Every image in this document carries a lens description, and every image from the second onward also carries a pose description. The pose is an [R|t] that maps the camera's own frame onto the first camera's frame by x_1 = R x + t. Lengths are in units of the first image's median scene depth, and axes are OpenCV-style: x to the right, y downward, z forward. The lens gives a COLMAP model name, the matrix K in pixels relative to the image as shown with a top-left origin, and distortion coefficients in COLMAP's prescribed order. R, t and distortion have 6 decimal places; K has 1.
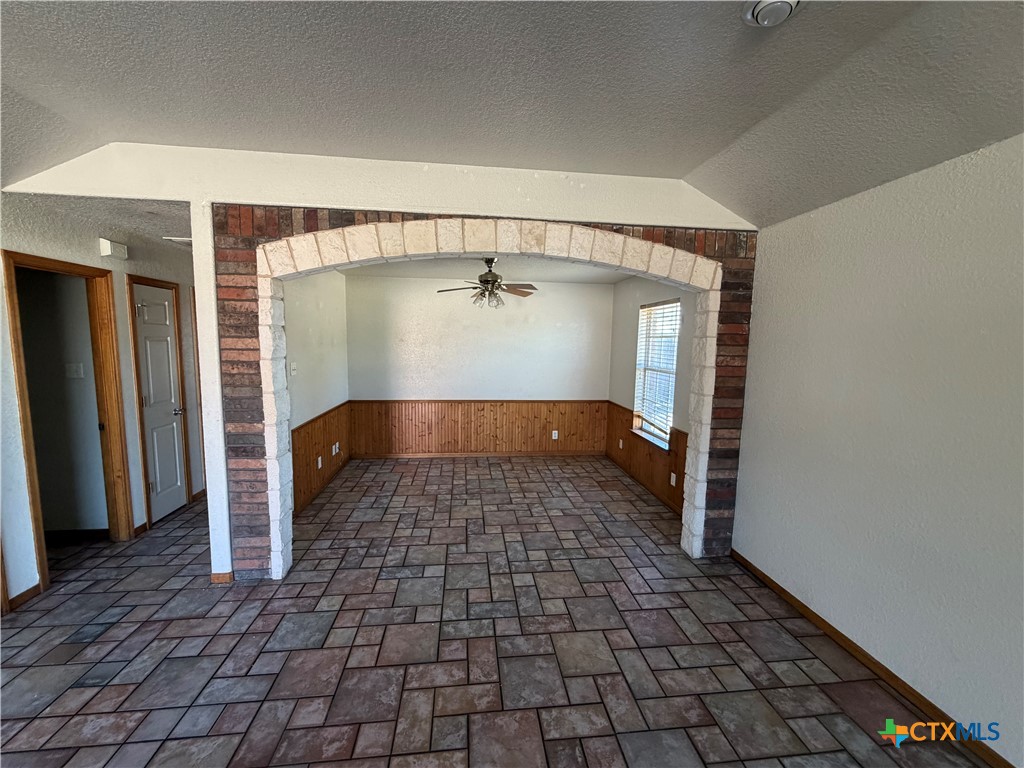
lens RADIAL K [[409.8, 0, 510.5], [0, 409.8, 384.3], [0, 0, 1]] dist [-0.000990, 0.000319]
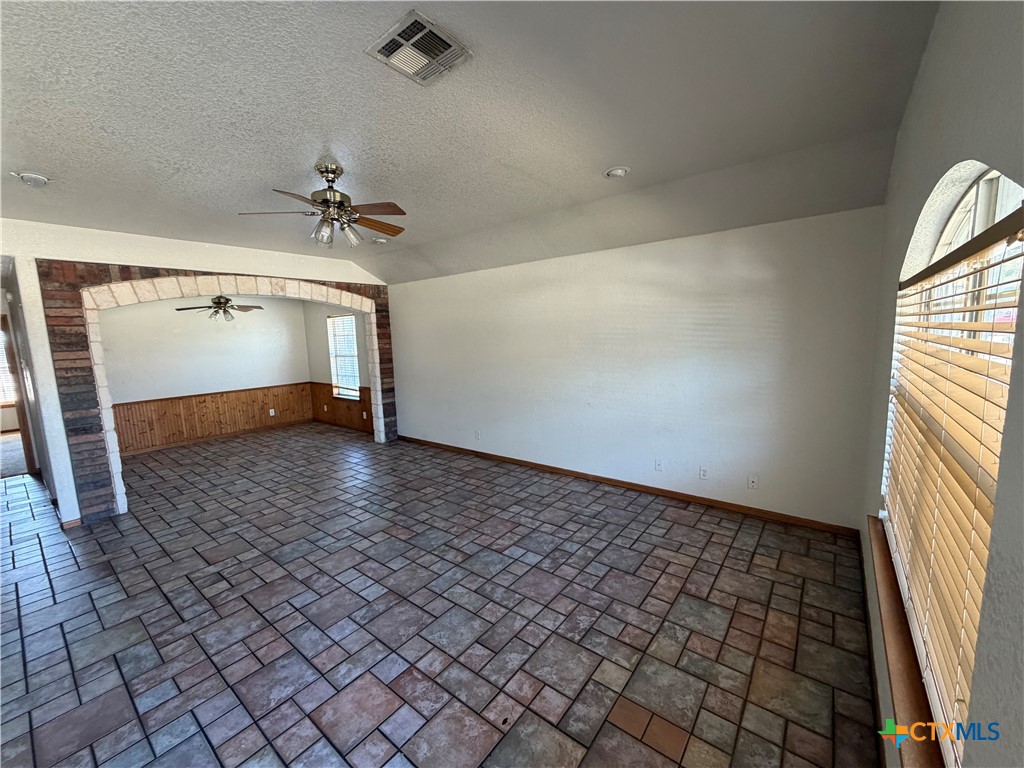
lens RADIAL K [[409.8, 0, 511.9], [0, 409.8, 385.4], [0, 0, 1]] dist [-0.000990, 0.000319]
pose [[0.701332, -0.132987, 0.700320, -0.546234], [0.122787, 0.990296, 0.065087, 0.093638], [-0.702180, 0.040343, 0.710855, -1.024831]]
